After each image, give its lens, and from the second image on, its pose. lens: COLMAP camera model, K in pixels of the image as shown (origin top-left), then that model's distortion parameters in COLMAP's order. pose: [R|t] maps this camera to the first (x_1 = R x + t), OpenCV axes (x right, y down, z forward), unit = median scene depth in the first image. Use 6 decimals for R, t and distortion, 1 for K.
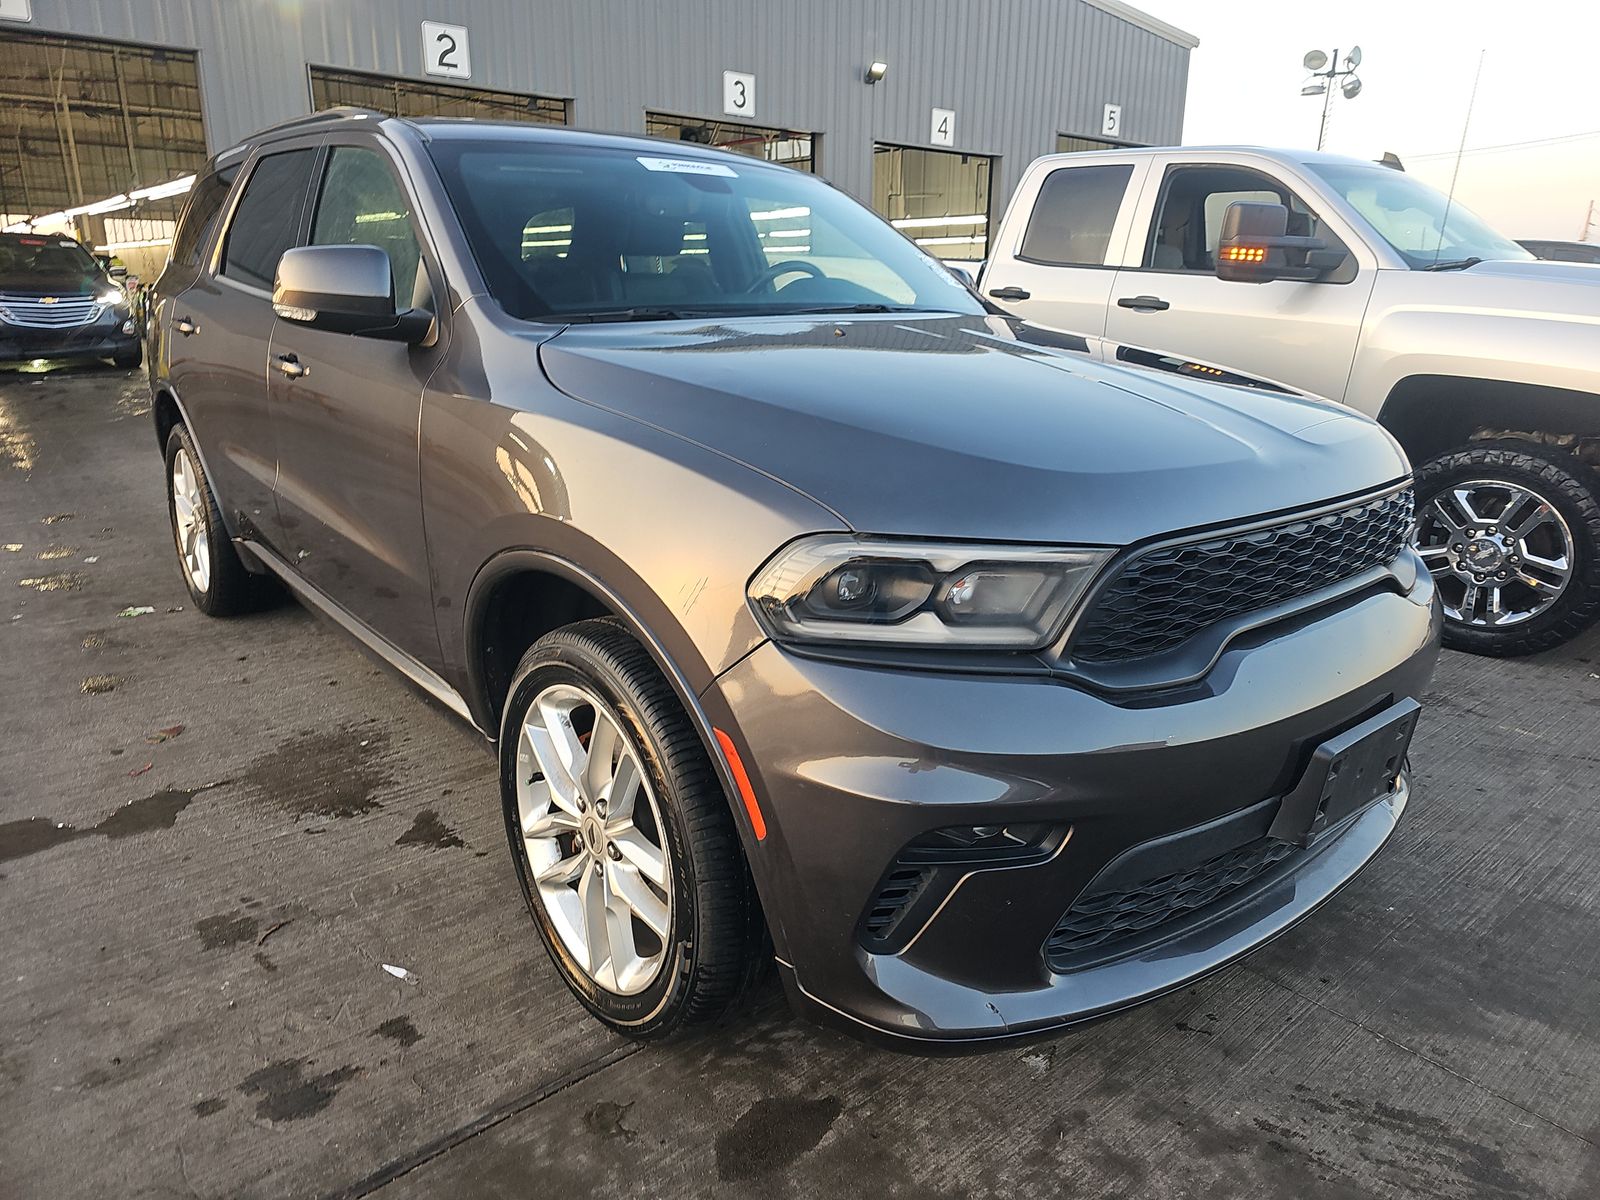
lens RADIAL K [[1059.5, 0, 803.6], [0, 1059.5, 595.3], [0, 0, 1]] dist [0.023147, -0.004041]
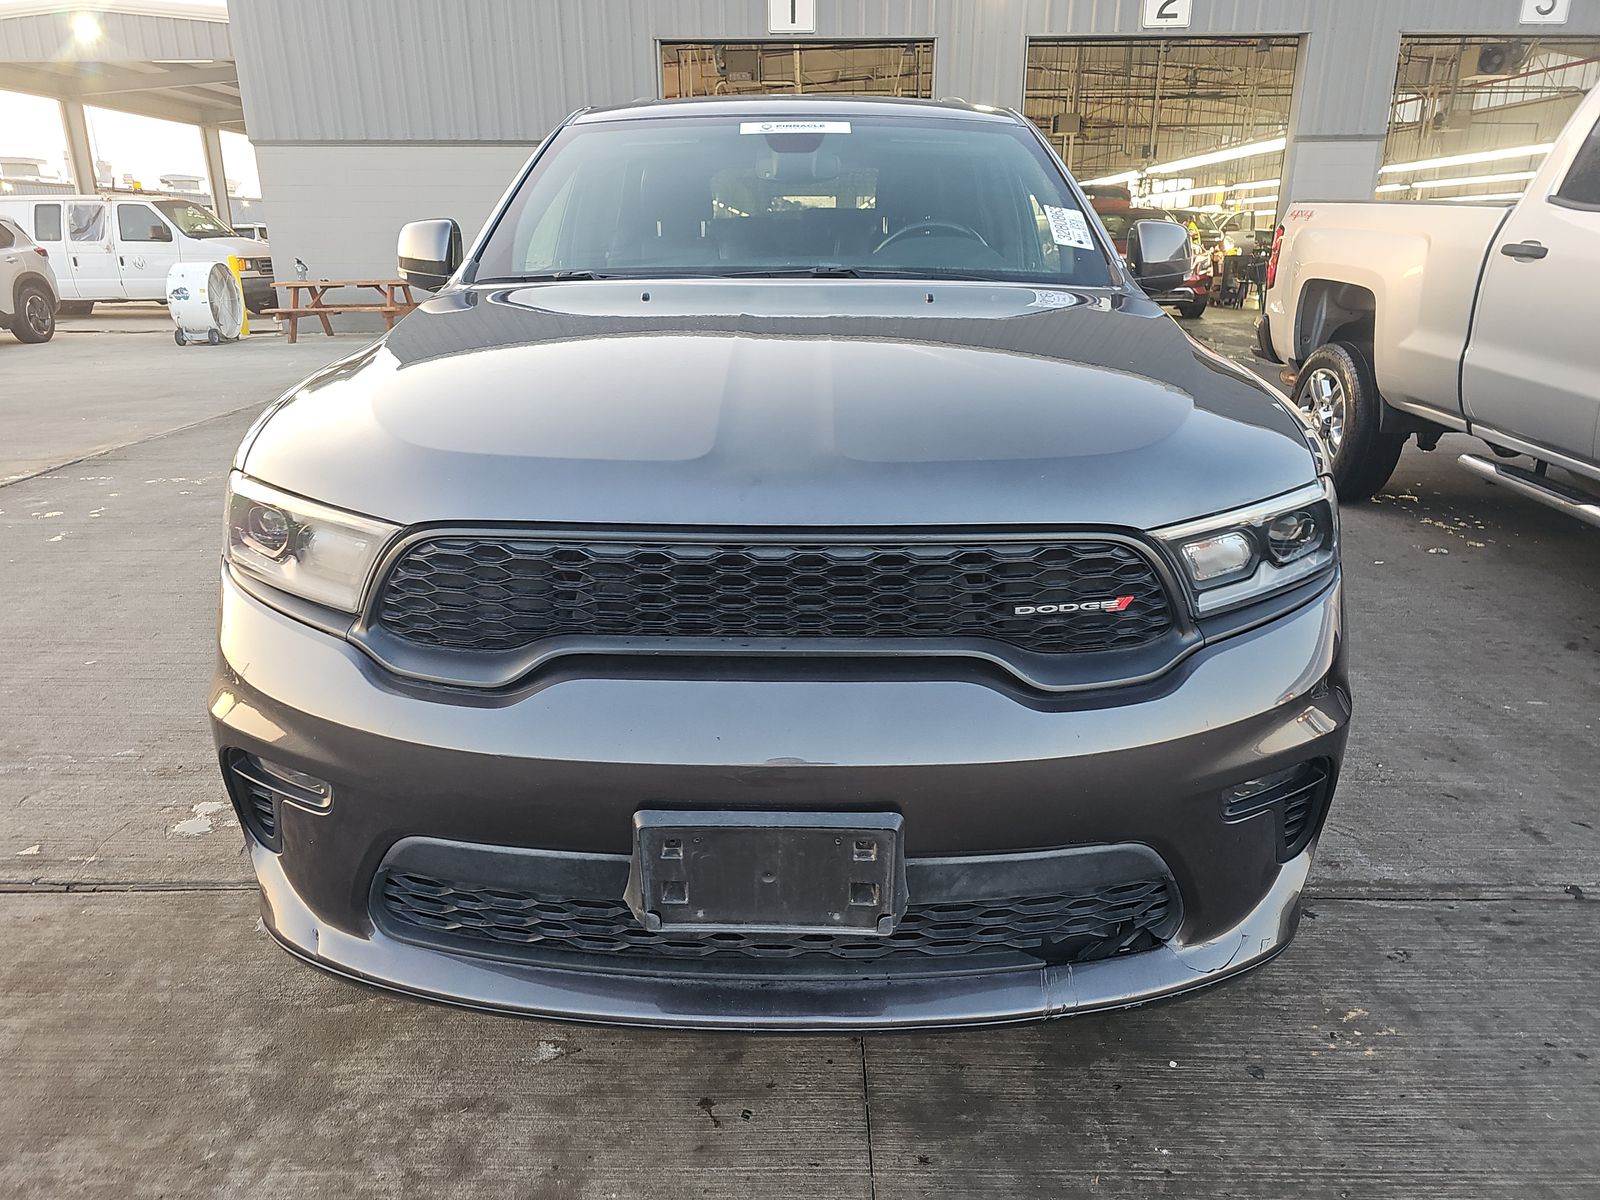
lens RADIAL K [[1040.9, 0, 800.8], [0, 1040.9, 626.5], [0, 0, 1]] dist [0.022677, -0.000630]
pose [[0.756140, 0.223624, -0.615016, 0.631482], [-0.184406, 0.974529, 0.127625, -0.076811], [0.627890, 0.016910, 0.778118, 0.273001]]
